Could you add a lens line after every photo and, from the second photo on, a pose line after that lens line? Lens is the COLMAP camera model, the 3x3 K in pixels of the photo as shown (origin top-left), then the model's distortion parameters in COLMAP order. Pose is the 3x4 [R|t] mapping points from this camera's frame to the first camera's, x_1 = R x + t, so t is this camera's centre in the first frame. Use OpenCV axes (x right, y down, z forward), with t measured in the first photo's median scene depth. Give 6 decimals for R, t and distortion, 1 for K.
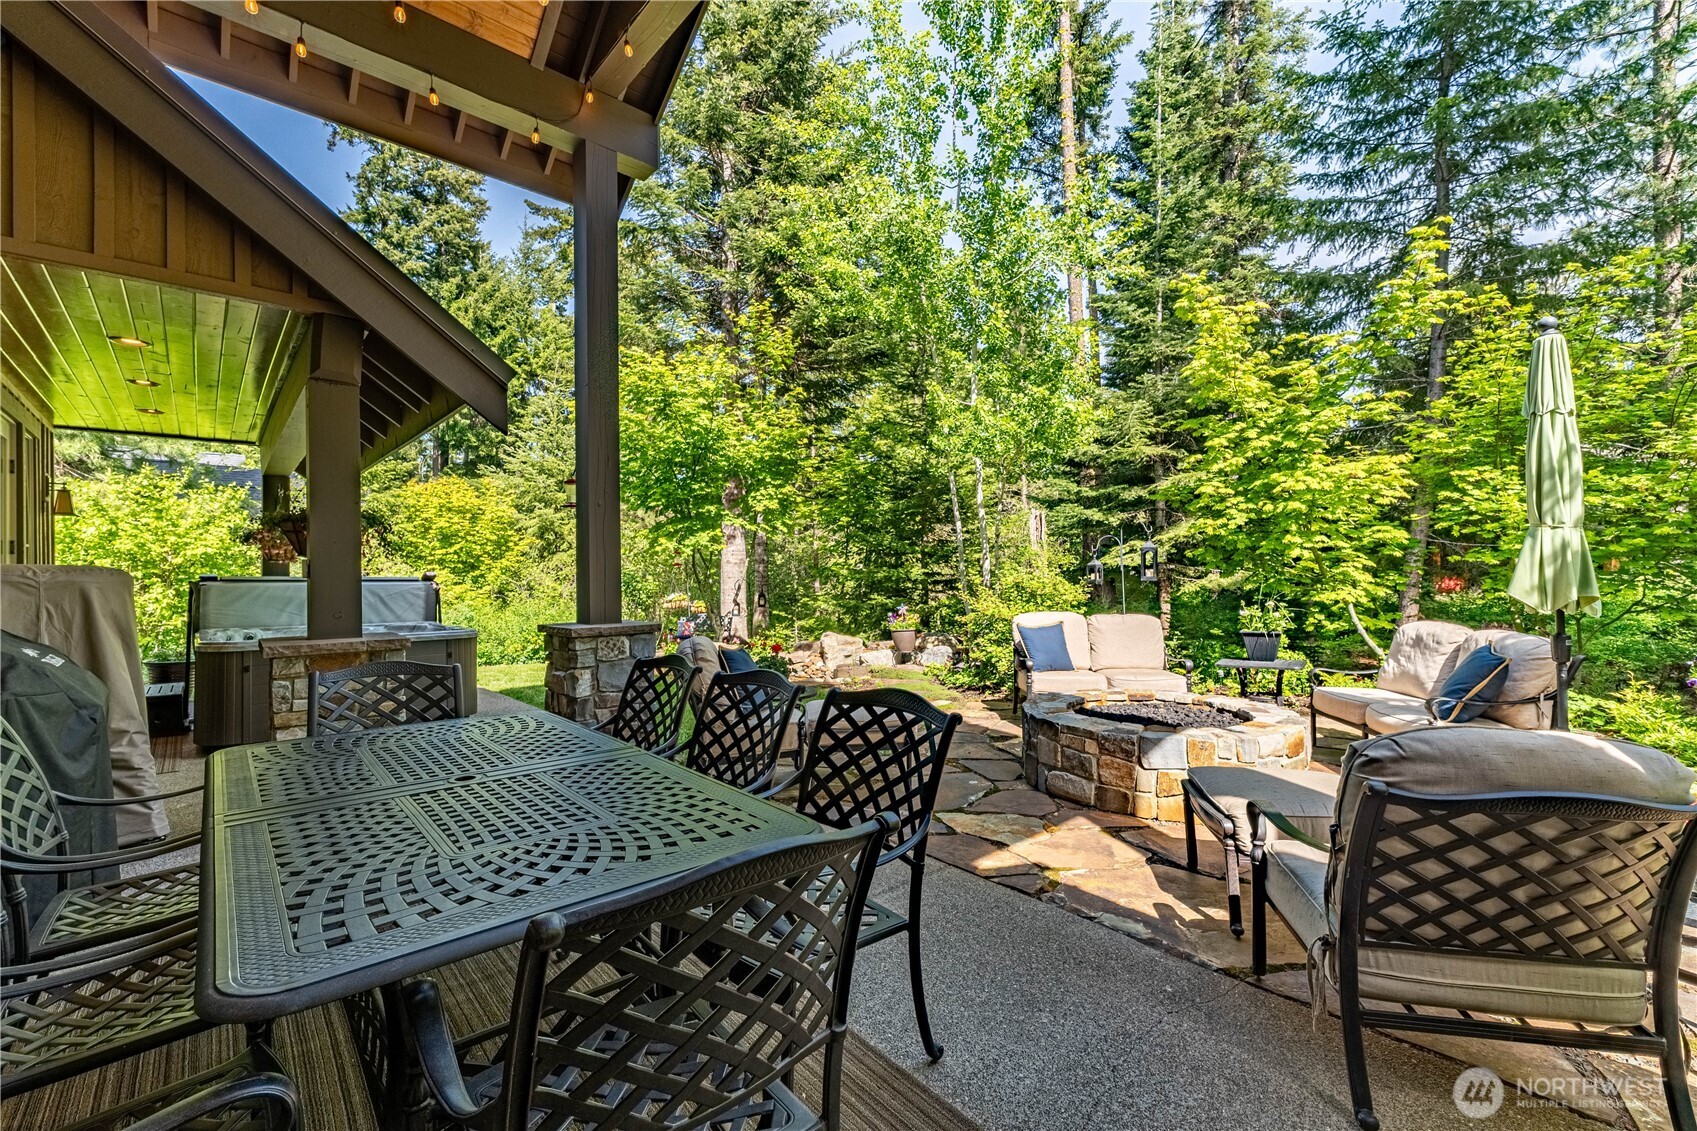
lens RADIAL K [[716.5, 0, 848.9], [0, 716.5, 568.8], [0, 0, 1]] dist [0.003026, -0.000004]
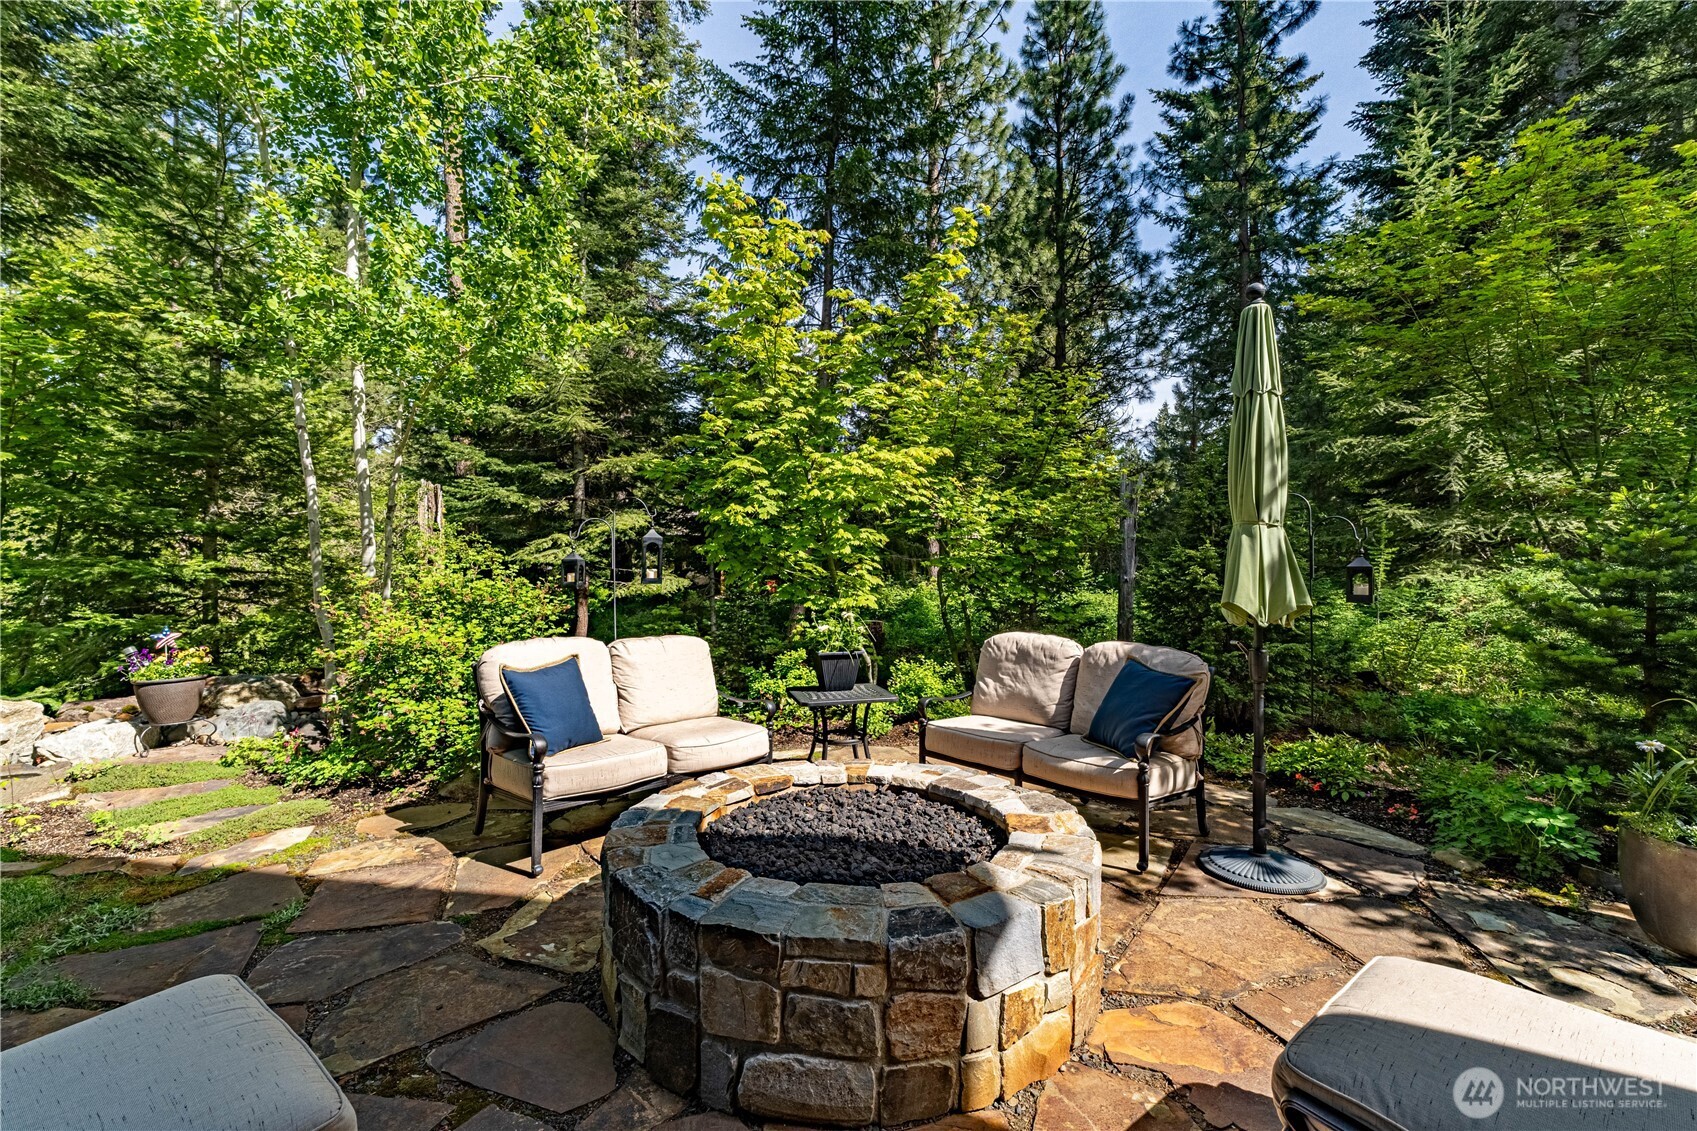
lens RADIAL K [[716.5, 0, 859.3], [0, 716.5, 567.8], [0, 0, 1]] dist [0.003026, -0.000004]
pose [[0.645683, 0.021055, 0.763315, 0.002860], [-0.017543, 0.999765, -0.012737, 0.004645], [-0.763404, -0.005166, 0.645901, 0.303570]]
